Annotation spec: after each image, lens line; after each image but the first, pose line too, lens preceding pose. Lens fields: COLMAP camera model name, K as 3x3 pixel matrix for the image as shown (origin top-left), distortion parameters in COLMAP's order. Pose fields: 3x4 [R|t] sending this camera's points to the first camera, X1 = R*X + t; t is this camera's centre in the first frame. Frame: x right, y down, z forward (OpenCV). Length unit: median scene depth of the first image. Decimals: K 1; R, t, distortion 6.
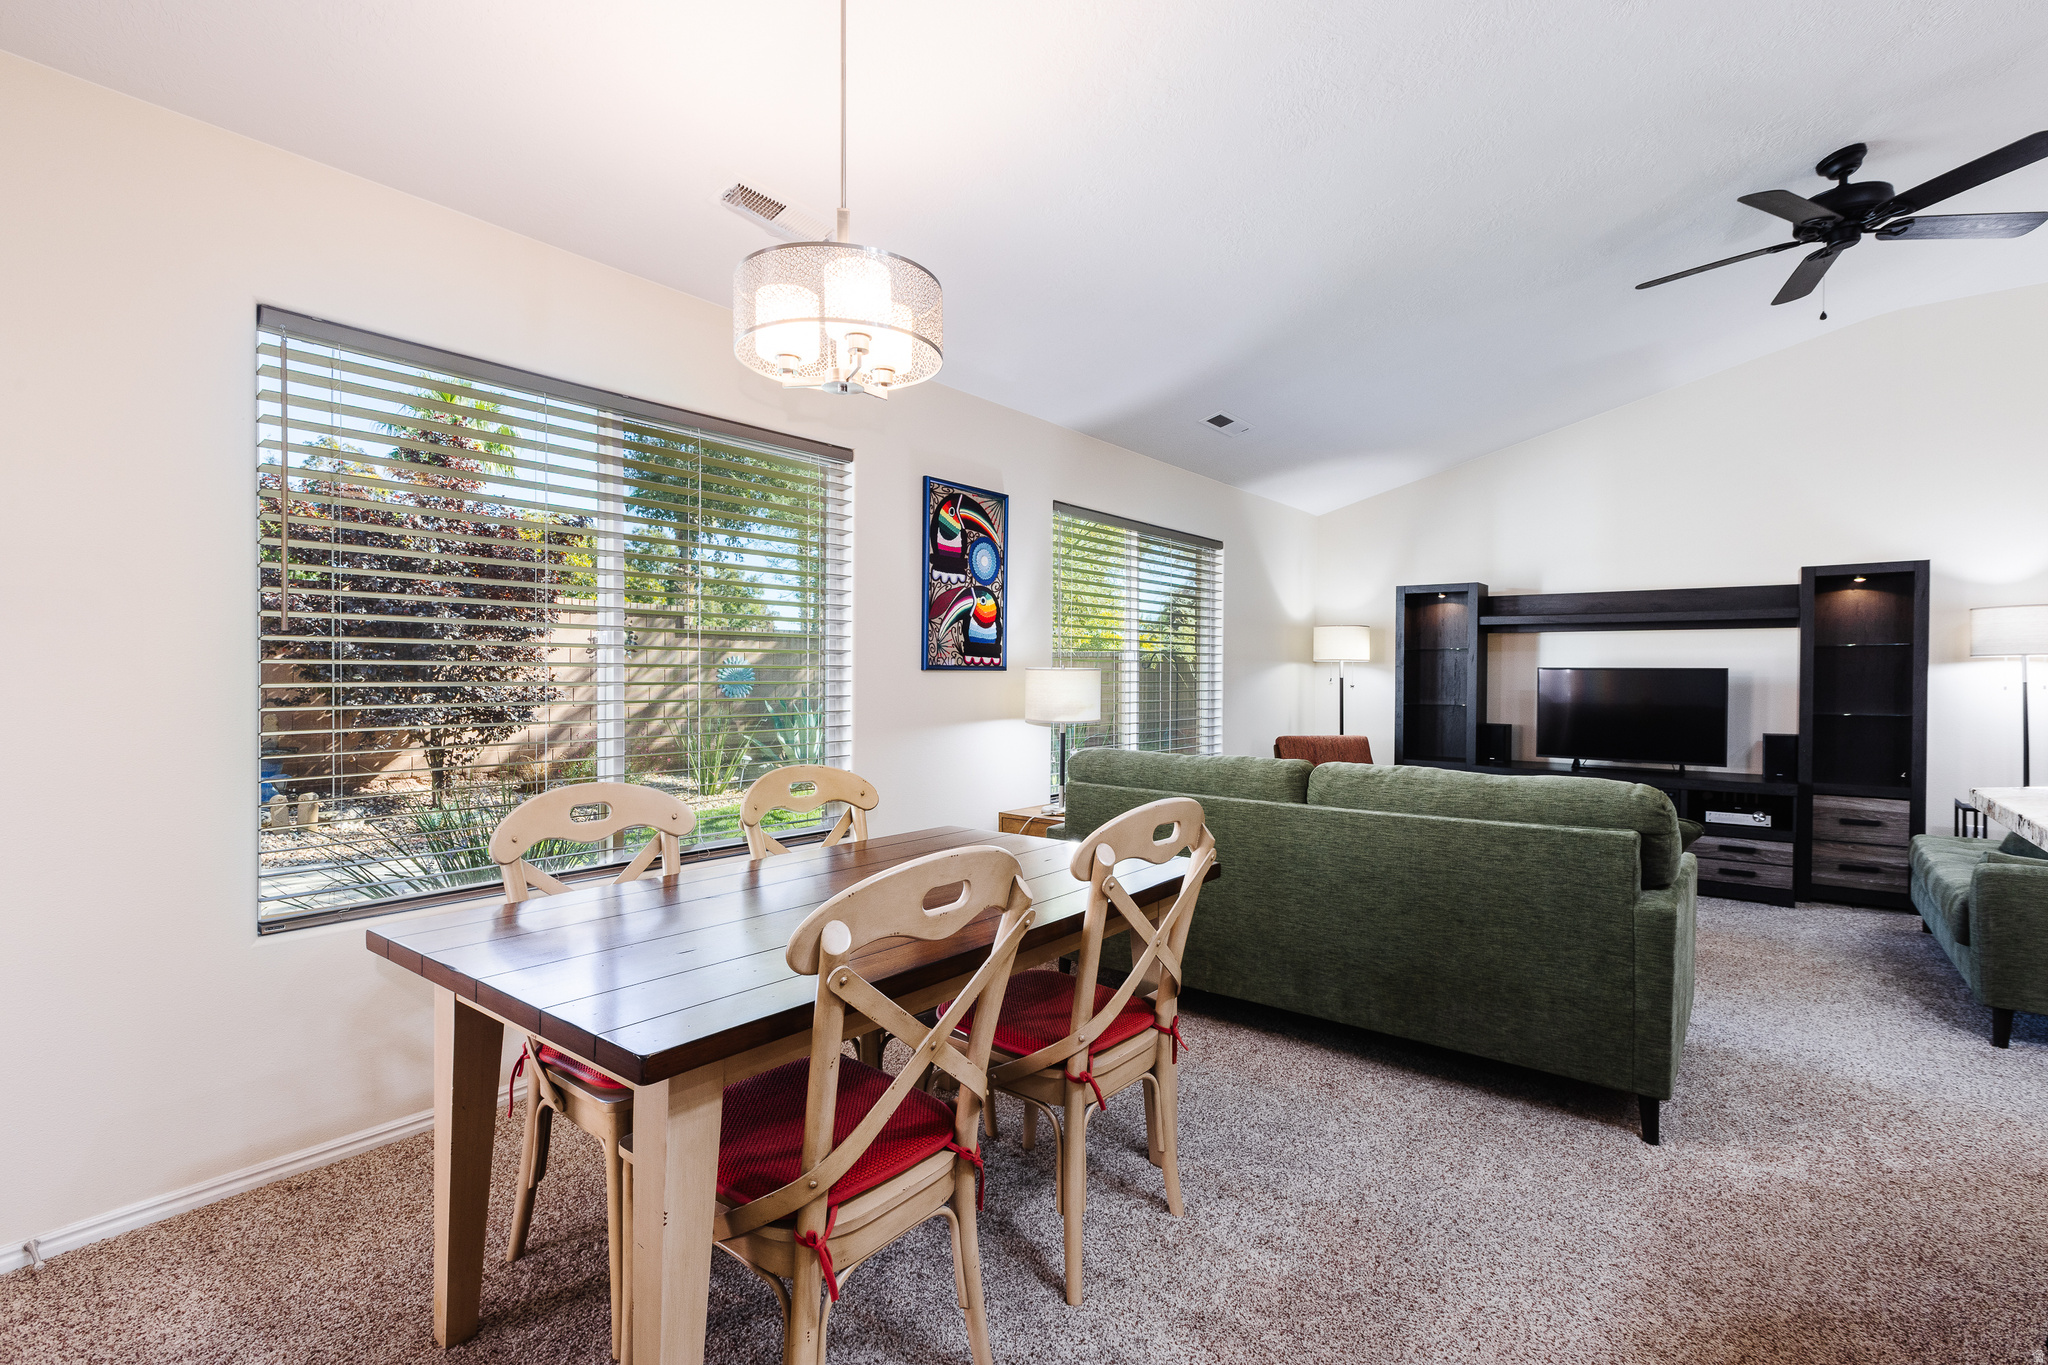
lens RADIAL K [[945.3, 0, 1024.0], [0, 945.3, 682.5], [0, 0, 1]] dist [0.002704, 0.000200]
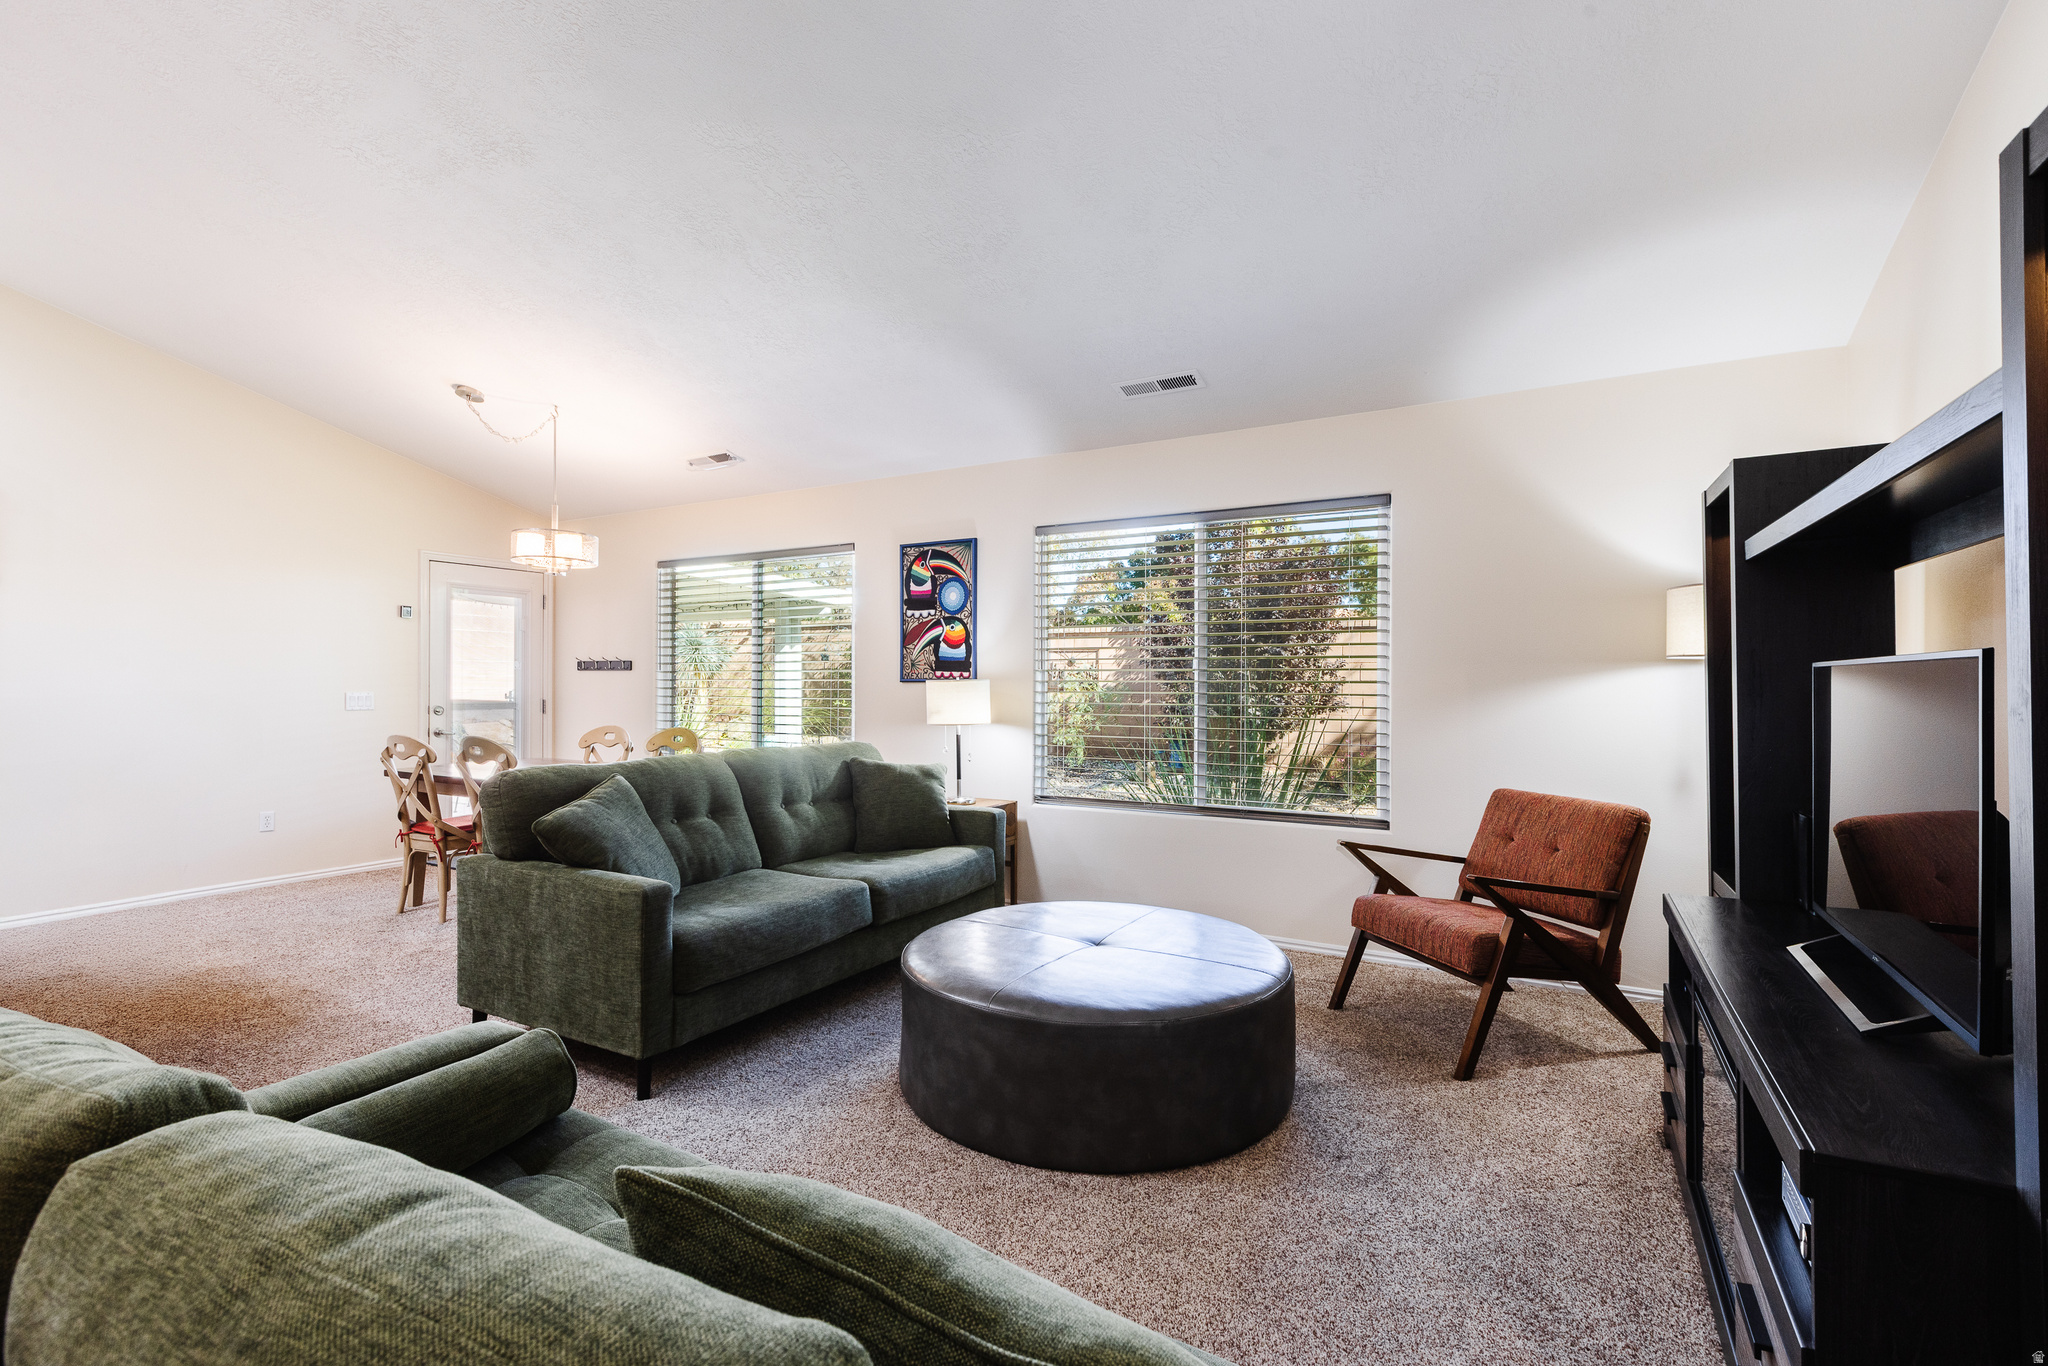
lens RADIAL K [[925.2, 0, 1024.0], [0, 925.2, 683.0], [0, 0, 1]] dist [-0.000054, 0.000318]
pose [[0.148468, -0.008961, -0.988877, 1.005440], [-0.012359, 0.999864, -0.010916, 0.000390], [0.988840, 0.013842, 0.148337, 0.765542]]
